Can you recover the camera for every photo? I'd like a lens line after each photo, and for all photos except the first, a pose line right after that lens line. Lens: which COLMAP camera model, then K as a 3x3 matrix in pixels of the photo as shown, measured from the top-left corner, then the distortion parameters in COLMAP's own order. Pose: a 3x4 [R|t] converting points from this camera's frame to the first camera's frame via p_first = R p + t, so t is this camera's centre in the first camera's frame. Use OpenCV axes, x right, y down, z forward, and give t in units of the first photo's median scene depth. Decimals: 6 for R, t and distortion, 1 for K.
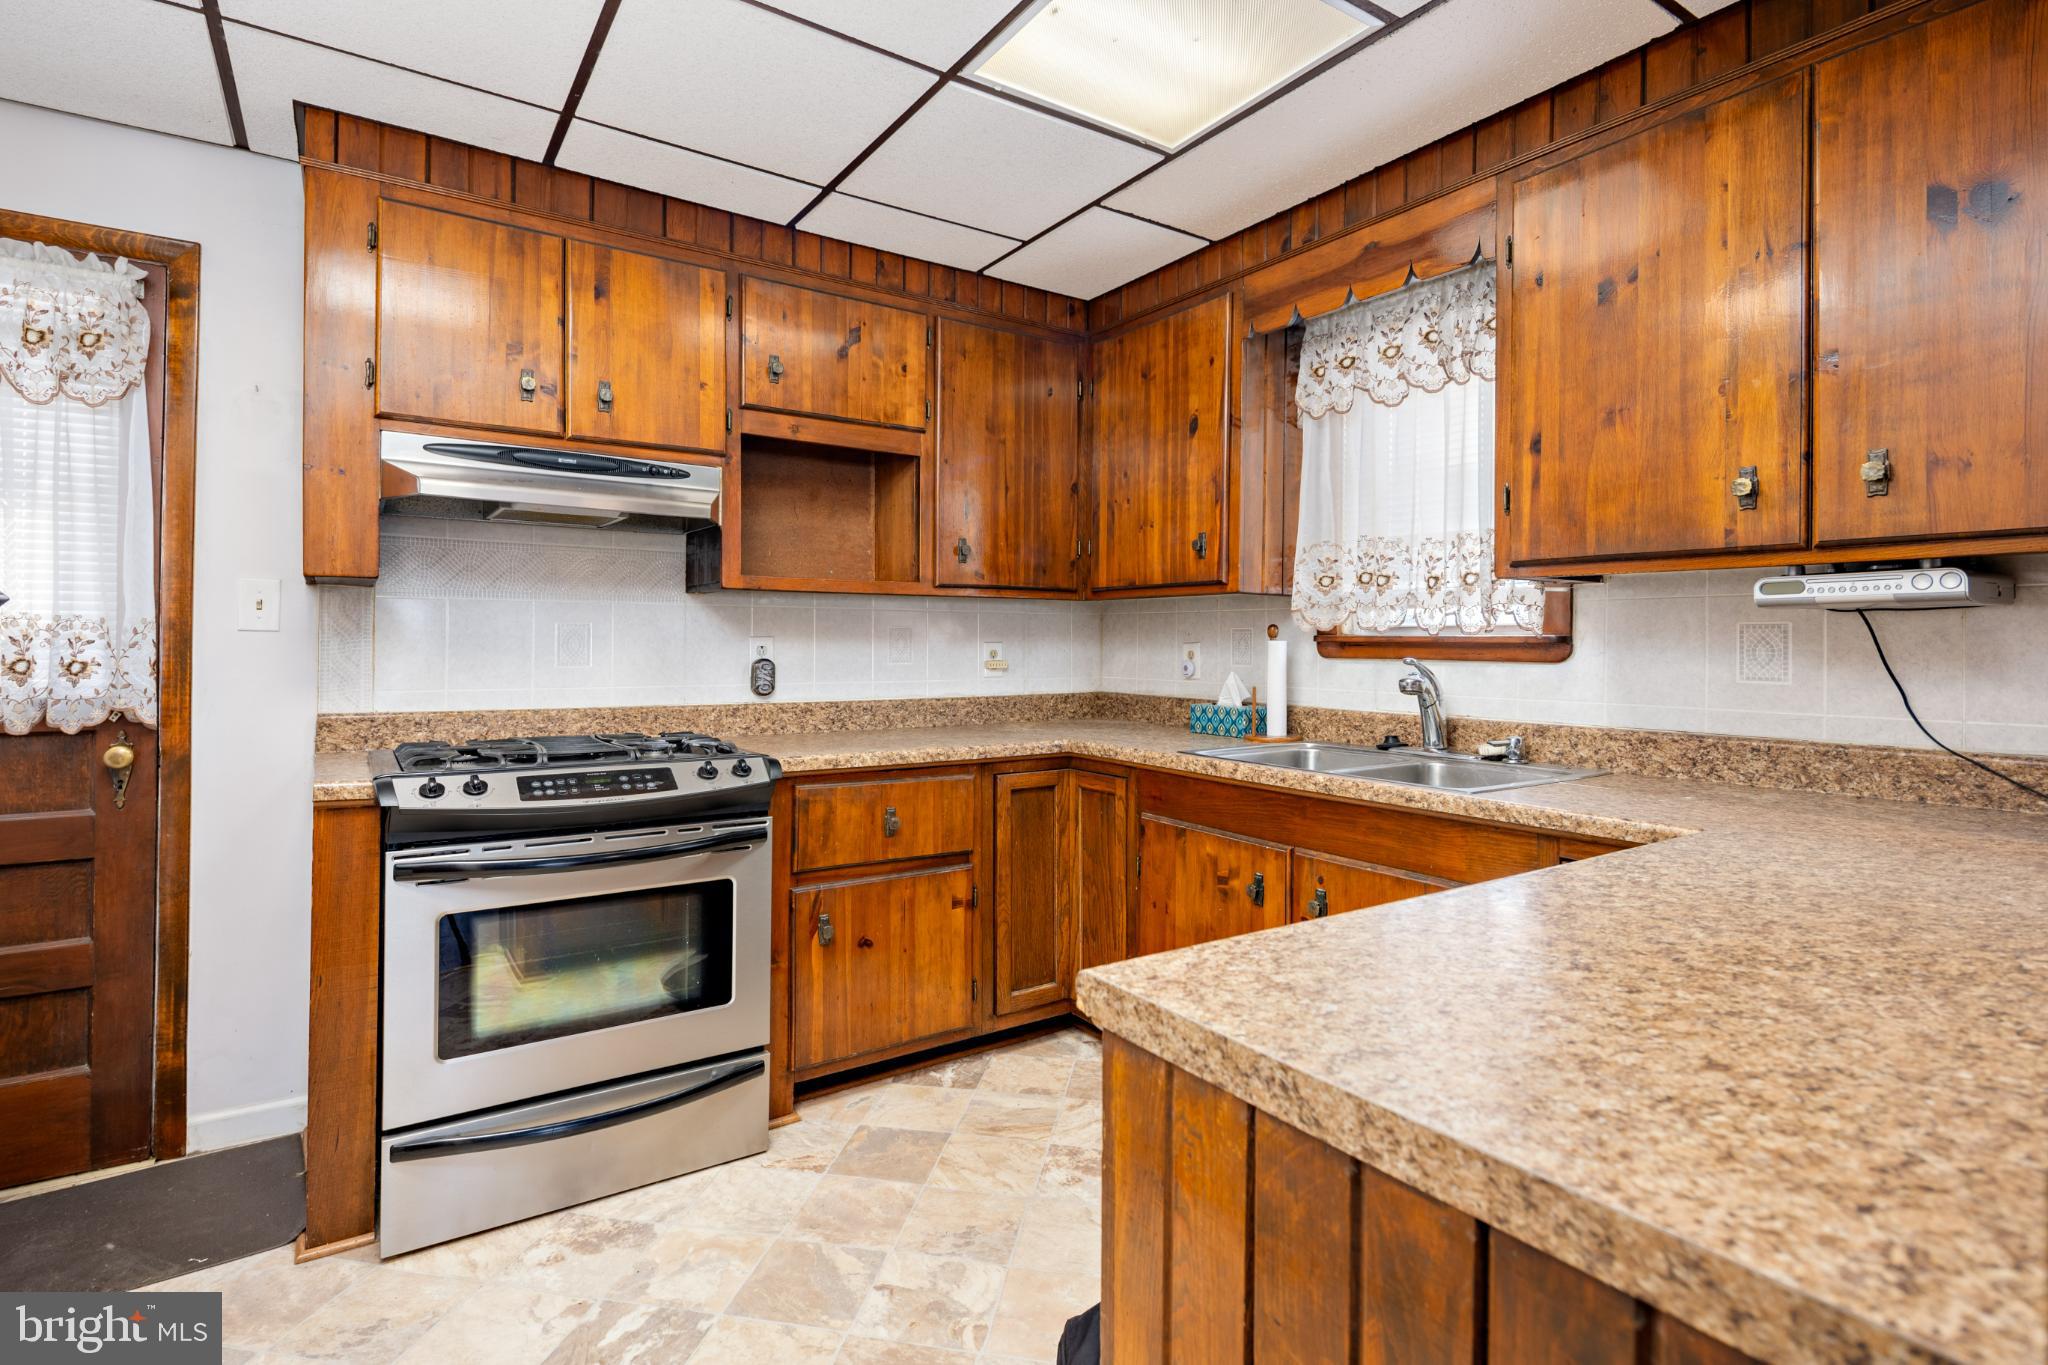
lens RADIAL K [[976.7, 0, 1003.7], [0, 976.7, 621.6], [0, 0, 1]] dist [-0.009417, -0.004704]
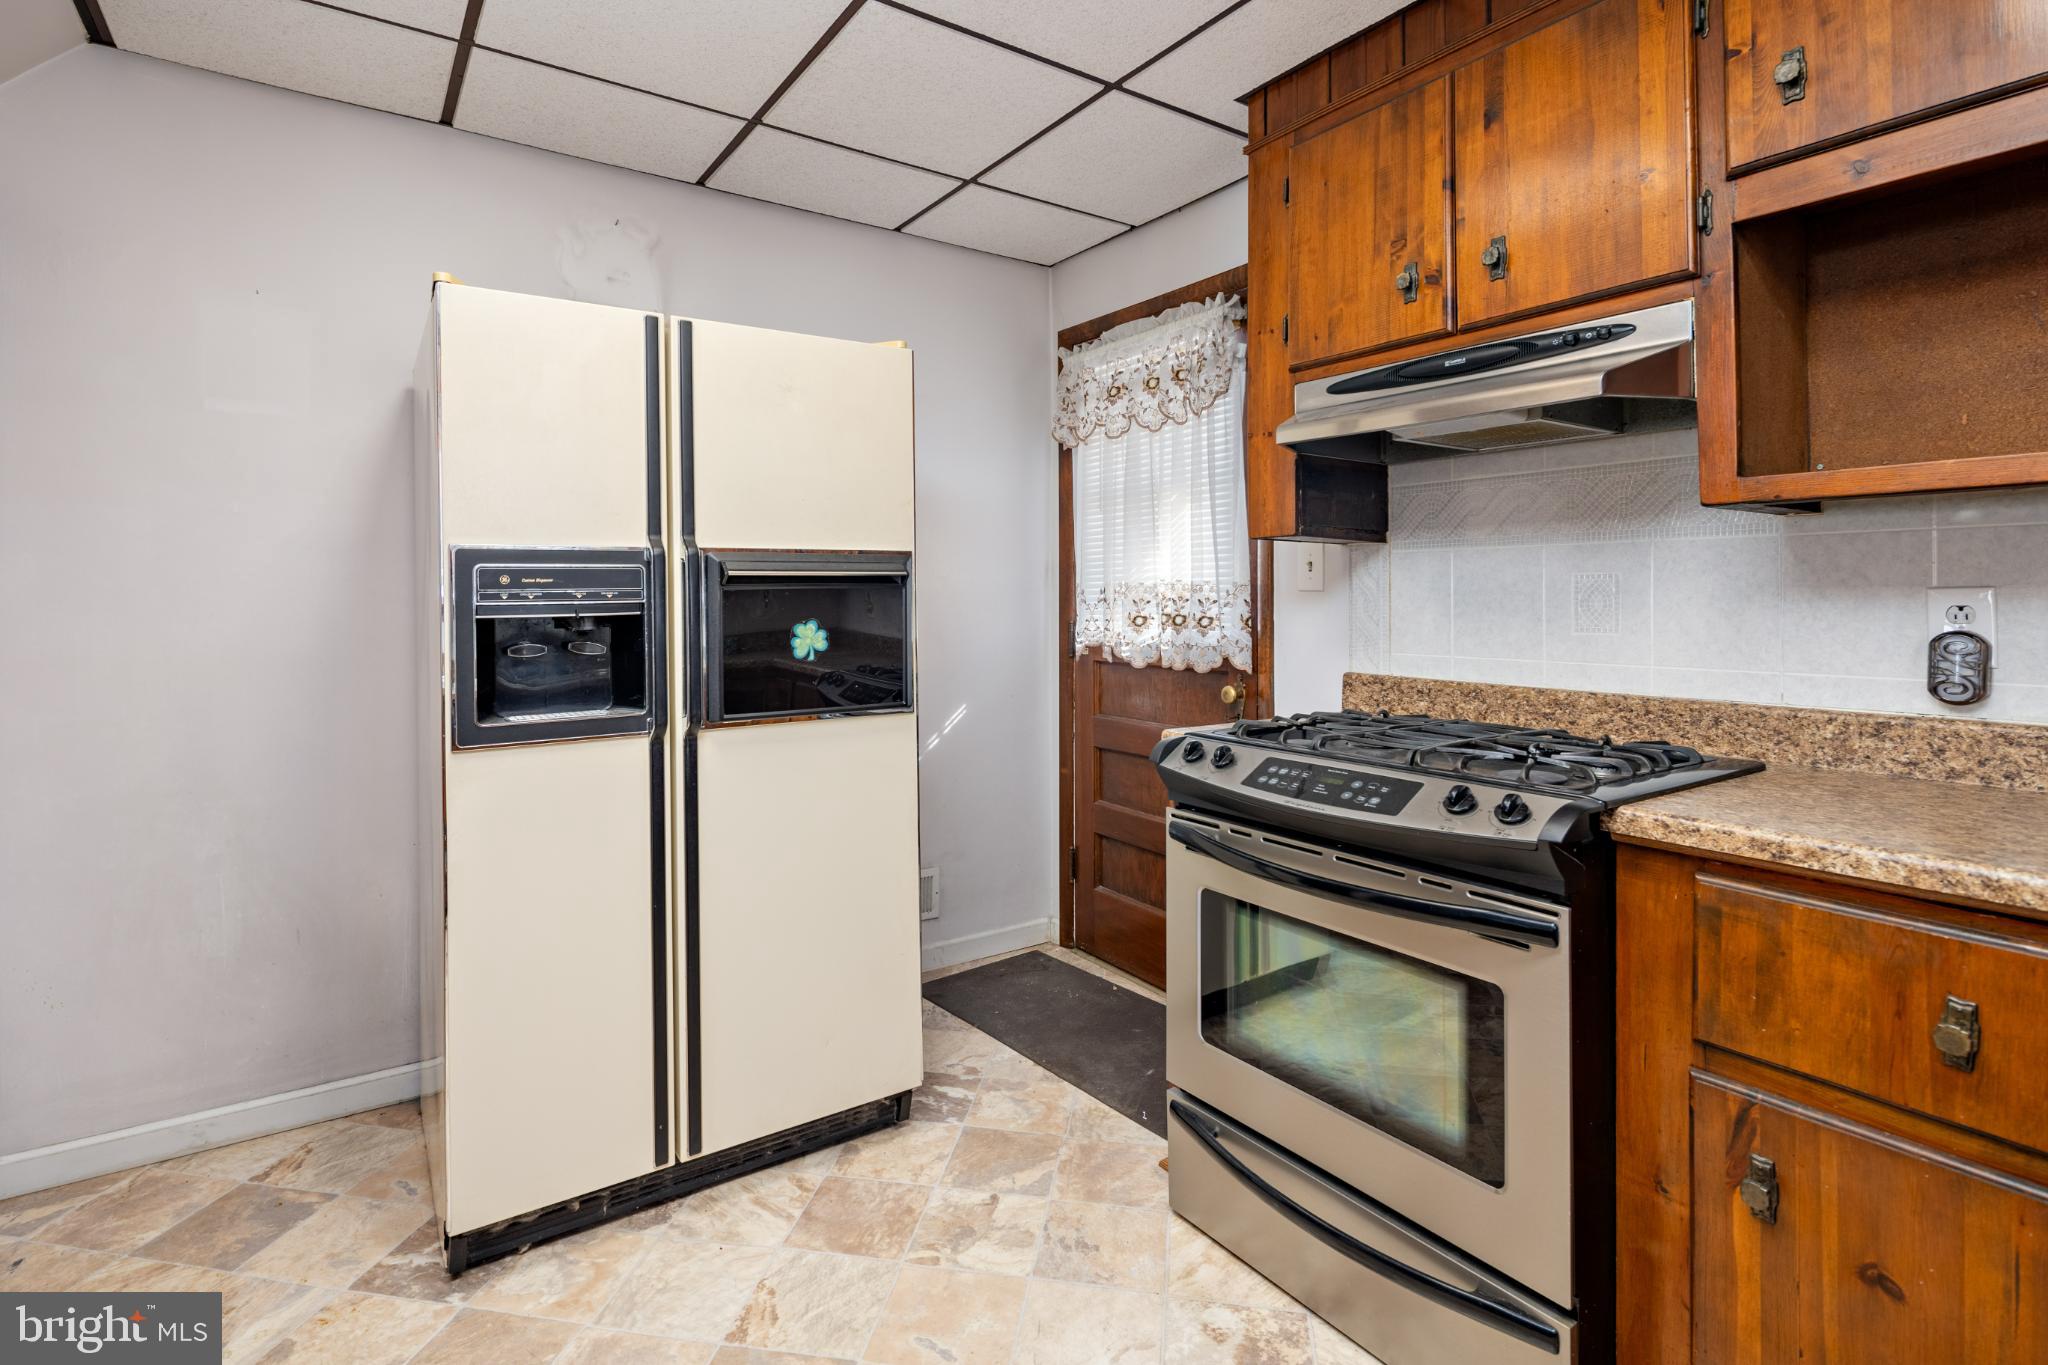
lens RADIAL K [[976.7, 0, 1000.4], [0, 976.7, 582.6], [0, 0, 1]] dist [-0.009417, -0.004704]
pose [[0.019973, -0.022119, -0.999556, 0.316074], [0.025002, 0.999454, -0.021618, 0.015501], [0.999488, -0.024559, 0.020515, 0.659347]]
